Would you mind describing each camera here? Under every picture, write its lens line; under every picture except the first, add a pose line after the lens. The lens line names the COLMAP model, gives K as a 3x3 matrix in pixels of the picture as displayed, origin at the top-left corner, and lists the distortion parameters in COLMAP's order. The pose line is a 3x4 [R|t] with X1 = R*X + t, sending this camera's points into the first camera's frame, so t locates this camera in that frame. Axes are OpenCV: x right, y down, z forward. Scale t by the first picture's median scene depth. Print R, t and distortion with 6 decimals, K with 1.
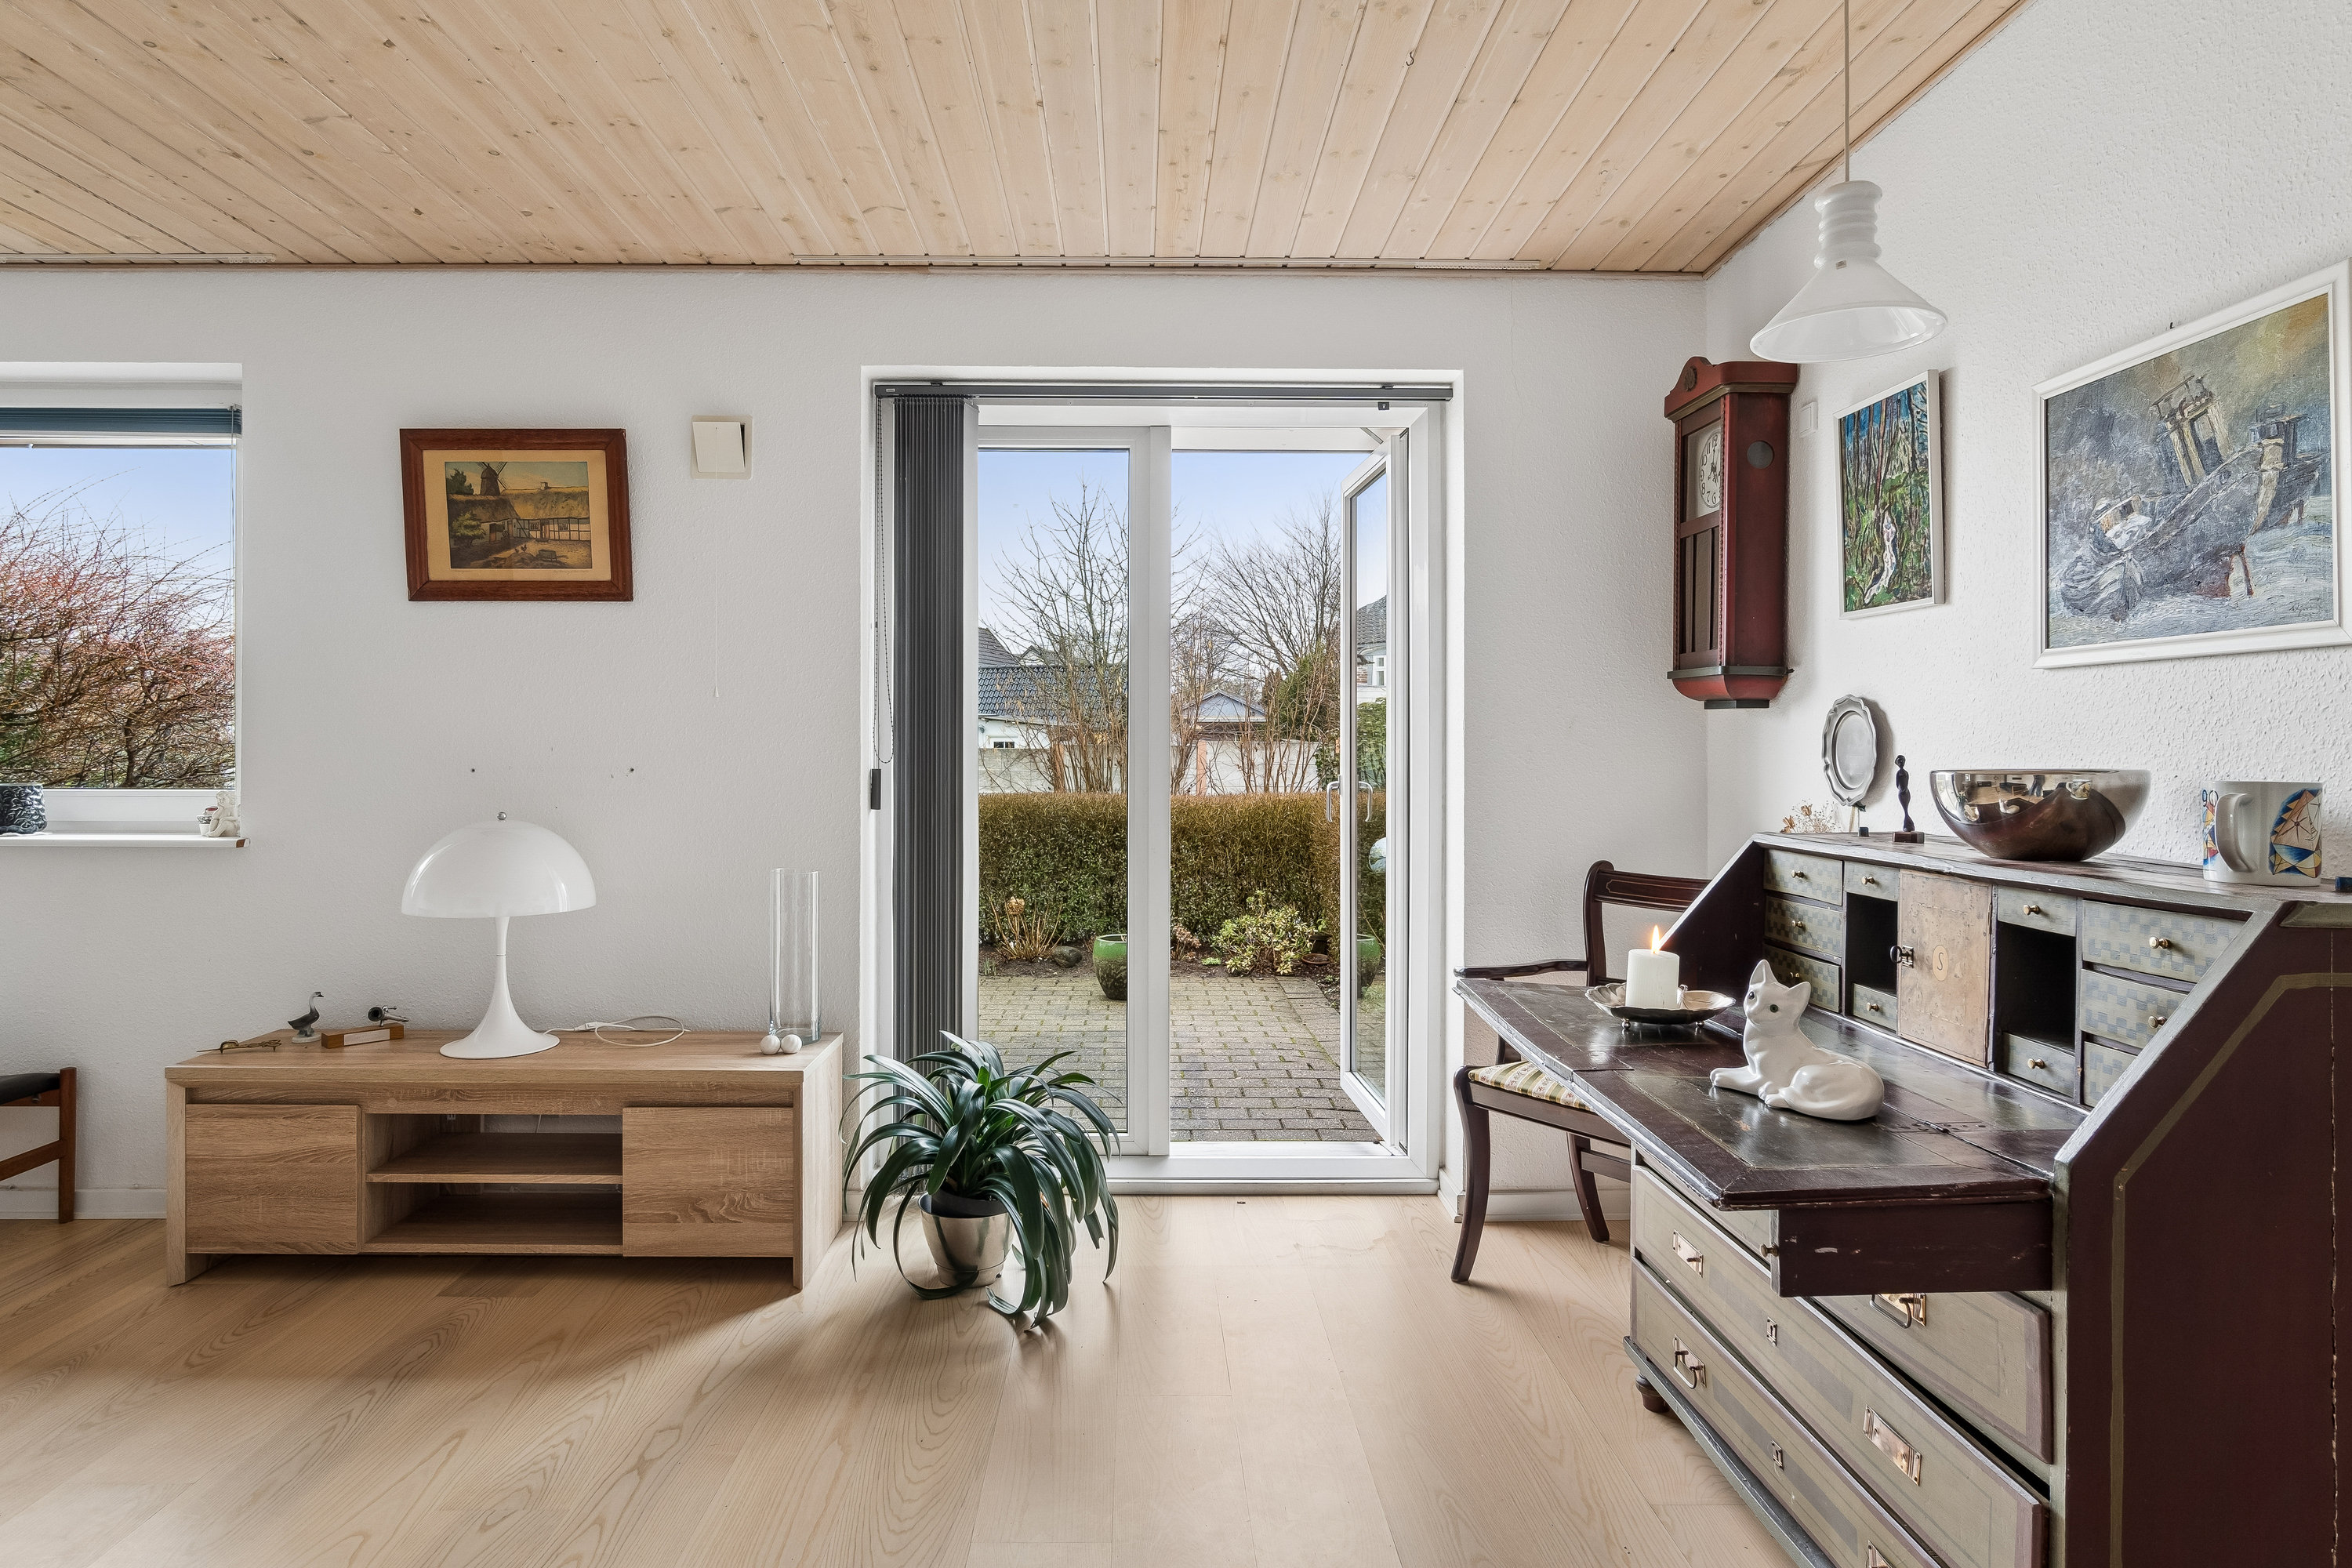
lens RADIAL K [[1302.8, 0, 1129.9], [0, 1302.8, 750.0], [0, 0, 1]] dist [-0.009066, 0.001508]
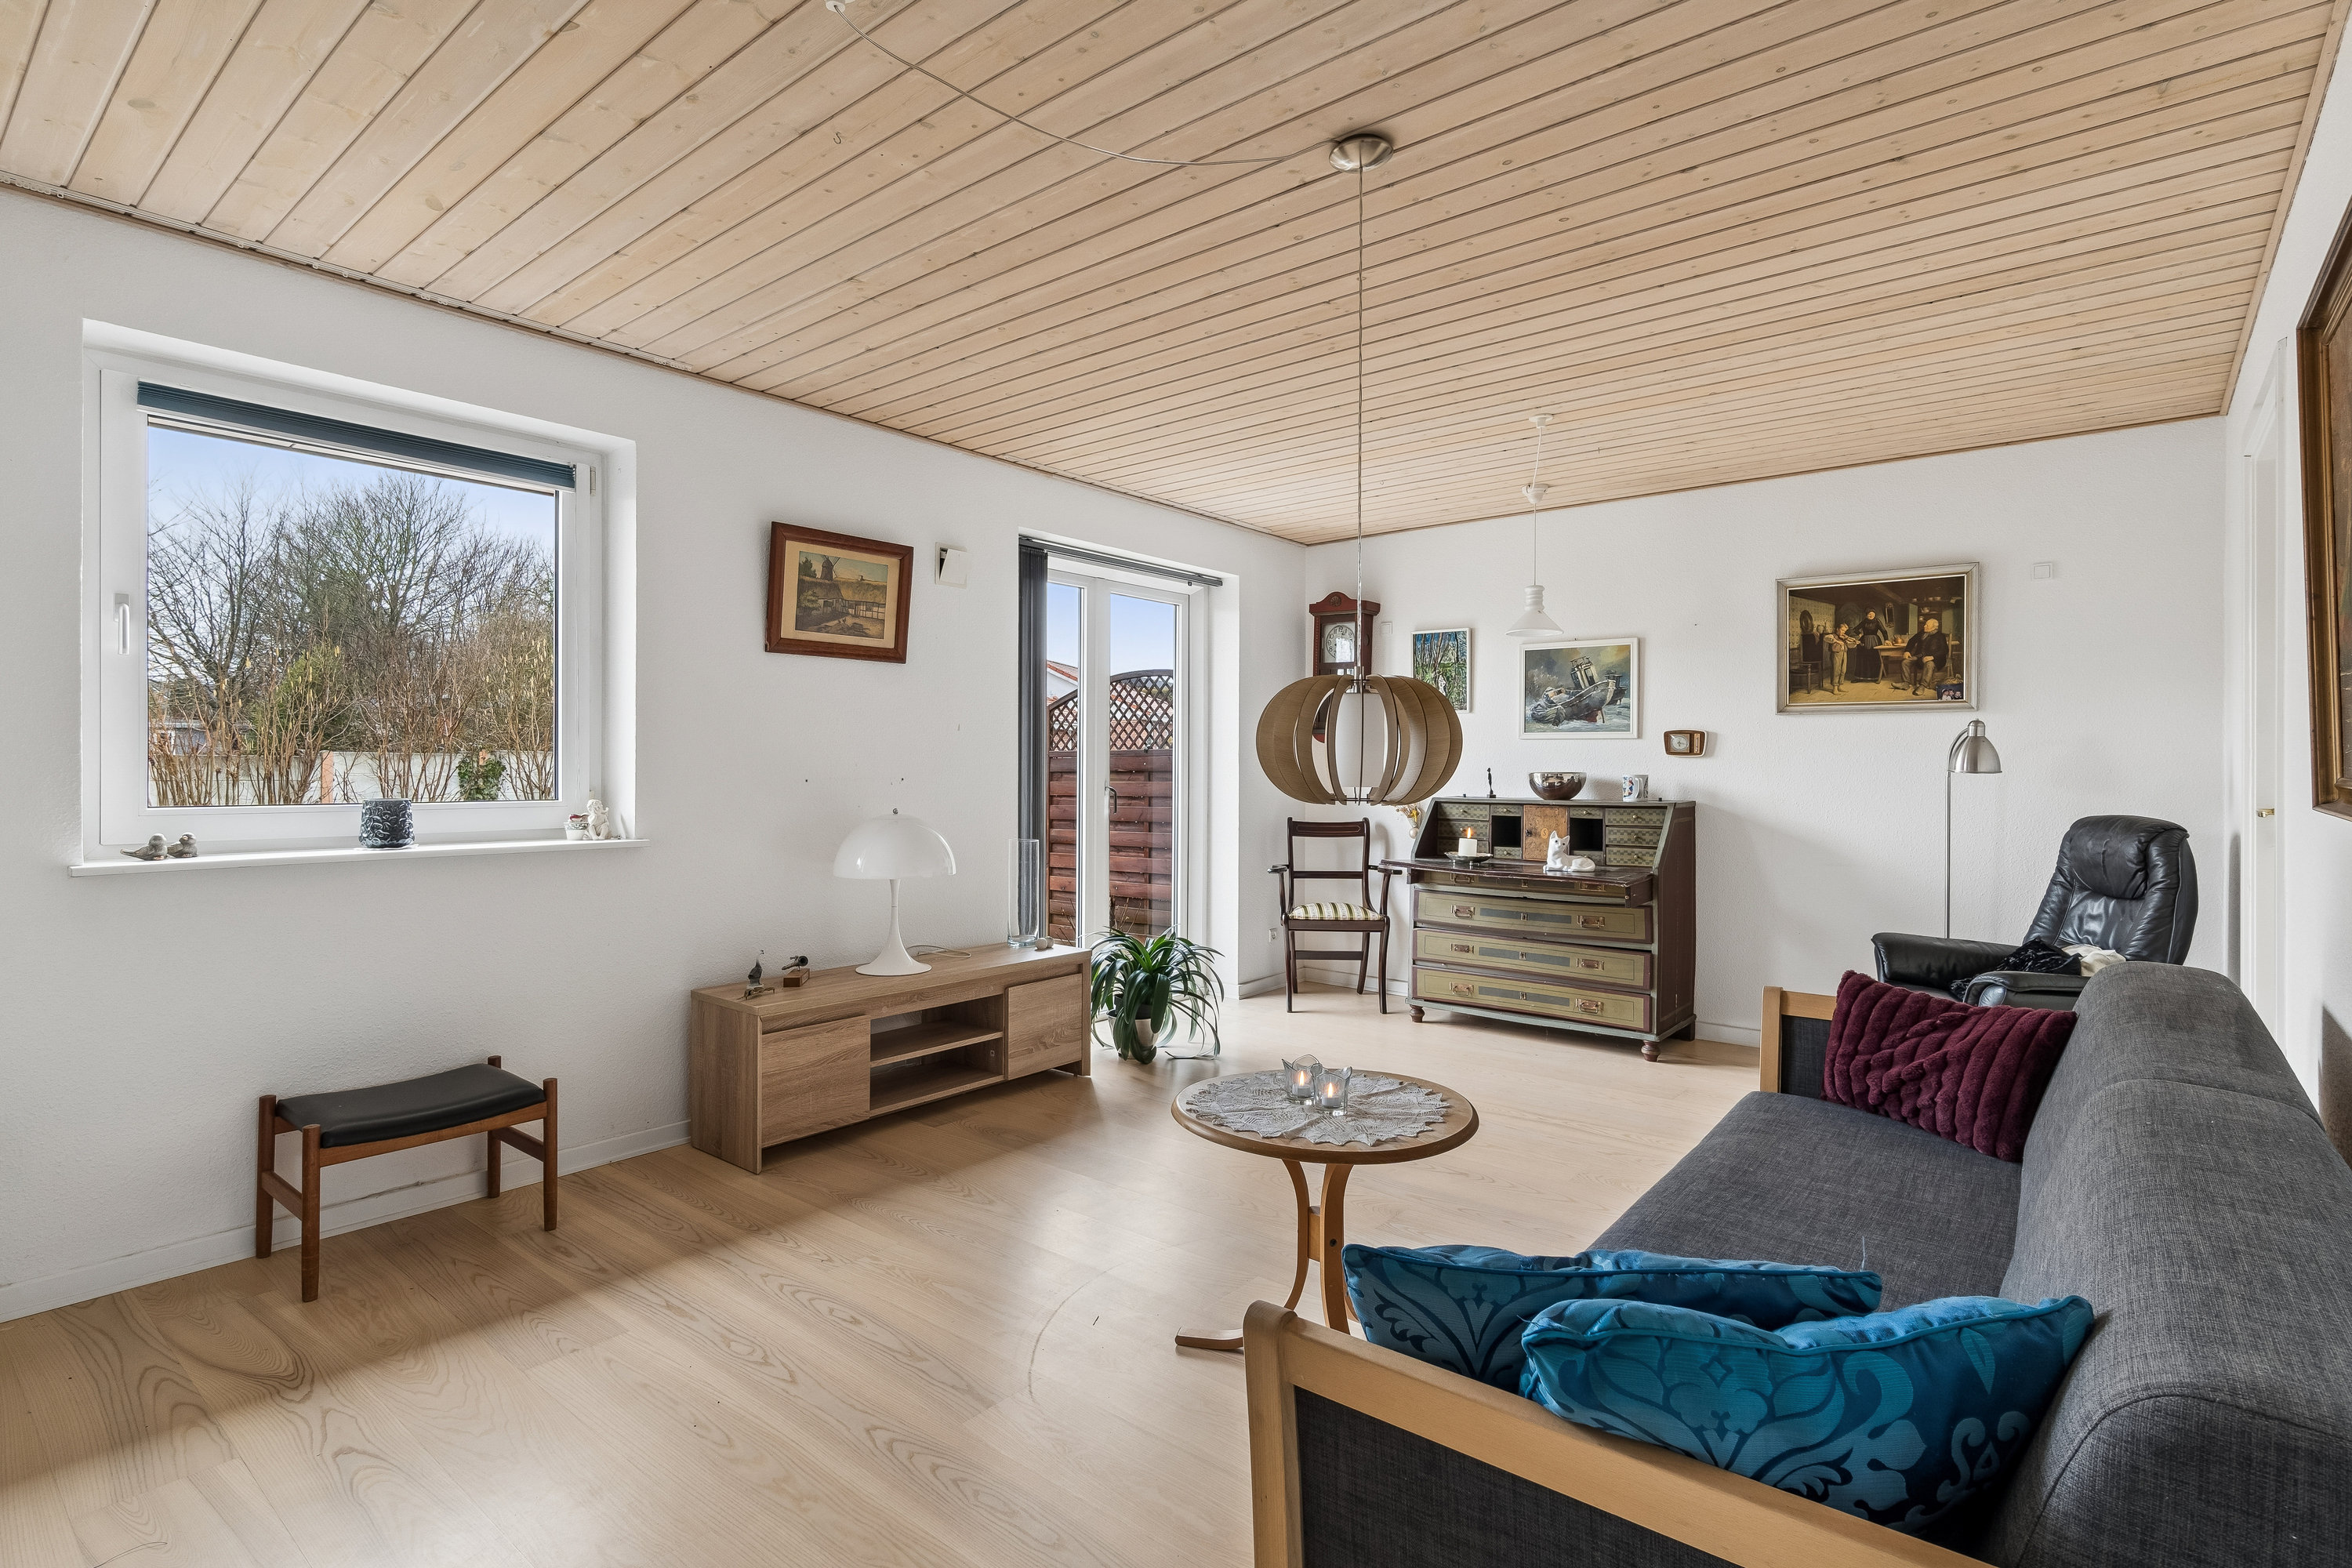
lens RADIAL K [[1155.7, 0, 1154.1], [0, 1155.7, 773.0], [0, 0, 1]] dist [0.000349, -0.000183]
pose [[0.645313, -0.005690, 0.763897, -1.319326], [-0.002240, 0.999954, 0.009340, -0.004562], [-0.763915, -0.007738, 0.645271, -0.057759]]
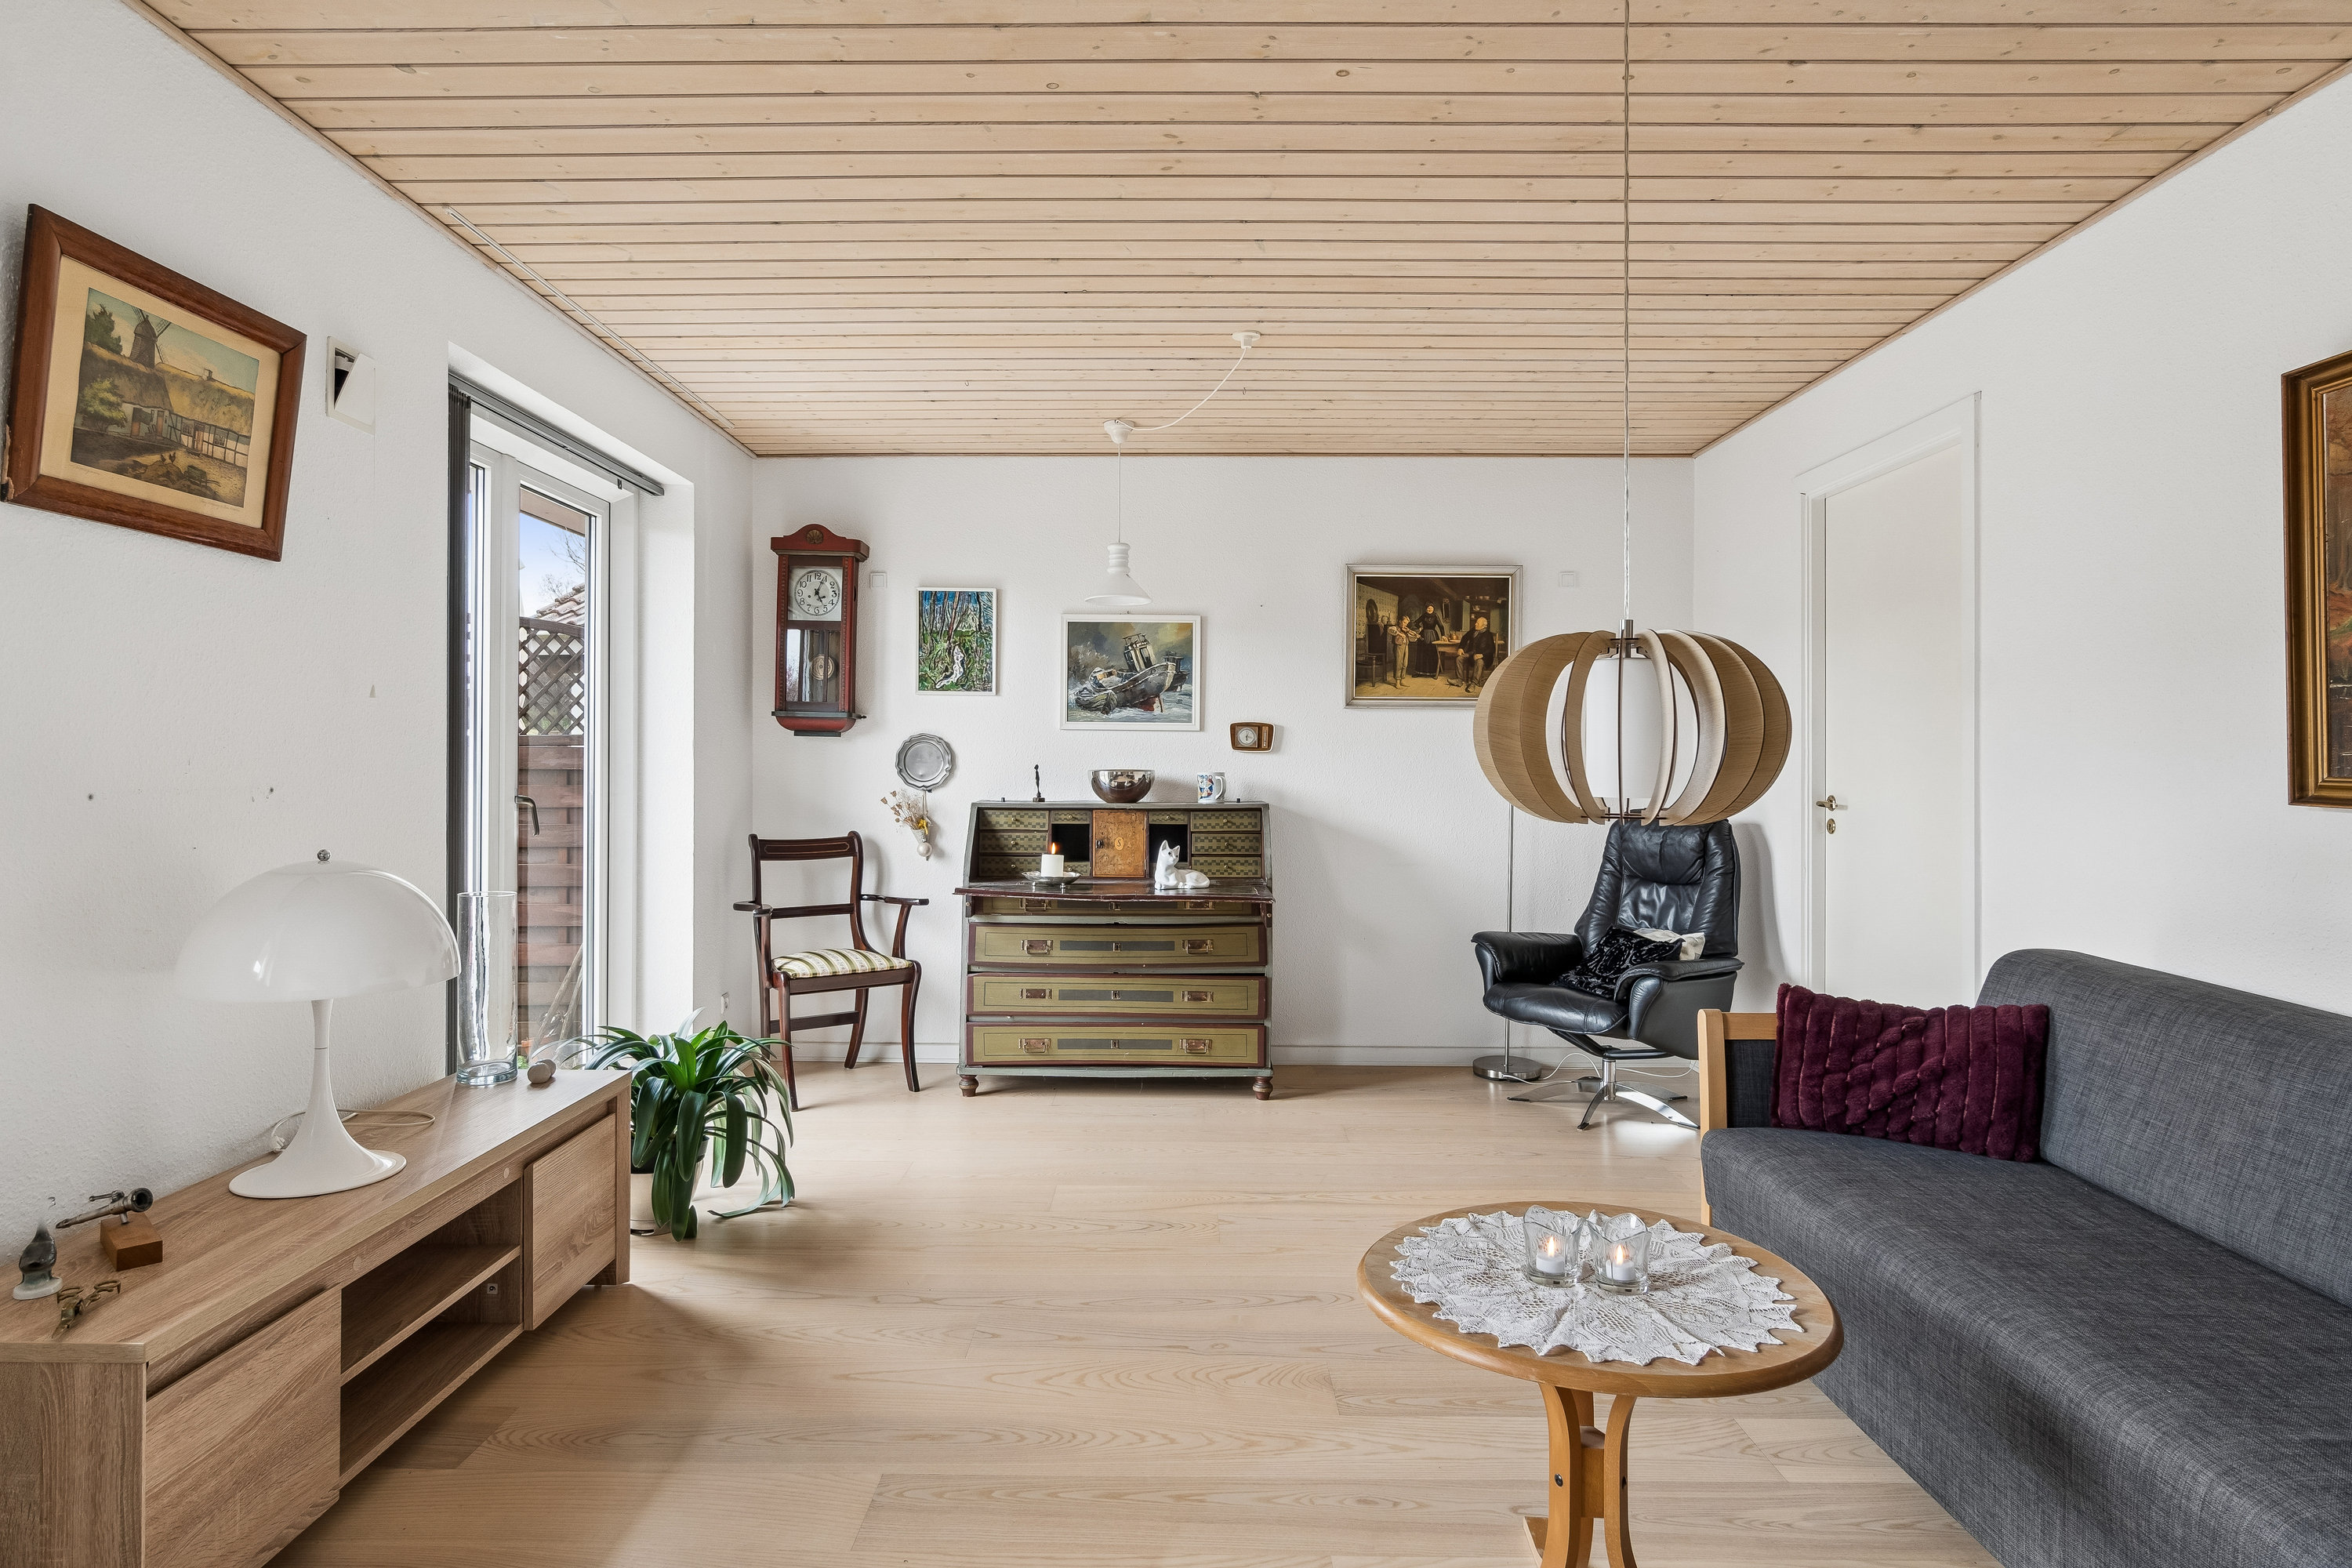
lens RADIAL K [[1302.8, 0, 1168.5], [0, 1302.8, 769.4], [0, 0, 1]] dist [-0.009066, 0.001508]
pose [[0.008612, -0.008362, 0.999928, -1.234171], [-0.005117, 0.999952, 0.008406, -0.005645], [-0.999950, -0.005189, 0.008569, 0.537948]]
